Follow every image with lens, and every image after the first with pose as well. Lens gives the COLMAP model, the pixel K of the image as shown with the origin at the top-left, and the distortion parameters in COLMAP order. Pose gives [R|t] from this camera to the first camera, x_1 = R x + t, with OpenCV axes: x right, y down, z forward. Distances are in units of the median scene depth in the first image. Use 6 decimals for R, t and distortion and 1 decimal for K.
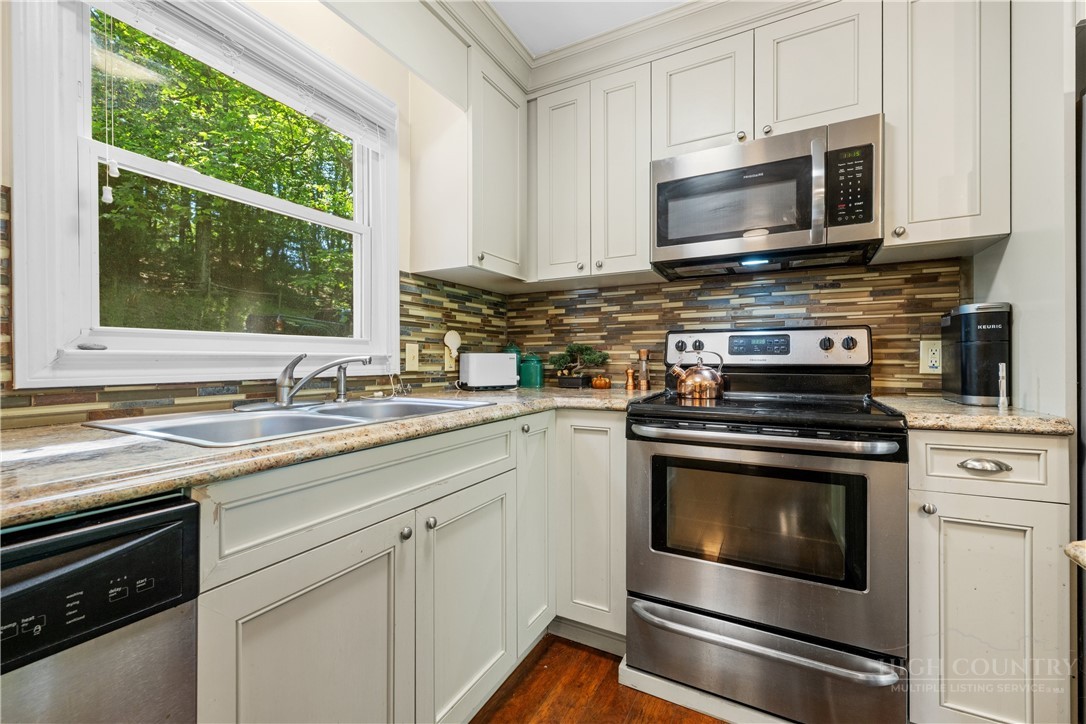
lens RADIAL K [[463.6, 0, 541.1], [0, 463.6, 361.2], [0, 0, 1]] dist [0.000958, 0.000044]
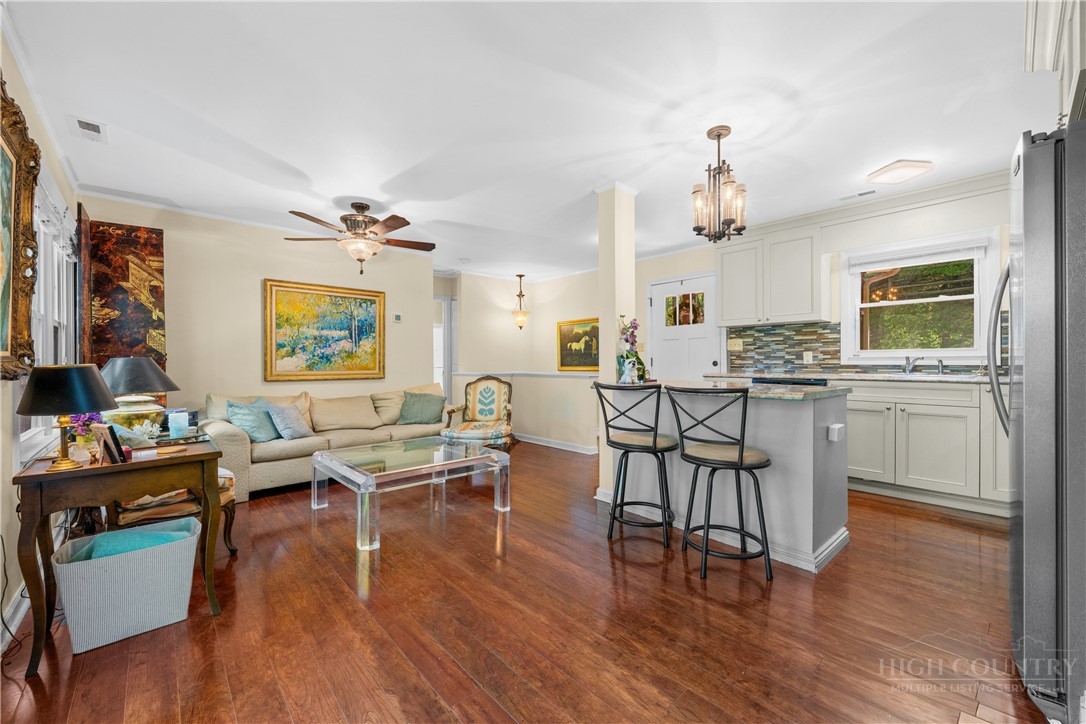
lens RADIAL K [[434.1, 0, 542.5], [0, 434.1, 361.0], [0, 0, 1]] dist [-0.000221, -0.000385]
pose [[-0.335889, 0.005306, -0.941886, 3.570982], [-0.003806, 0.999968, 0.006991, 0.001874], [0.941894, 0.005933, -0.335859, -0.357118]]
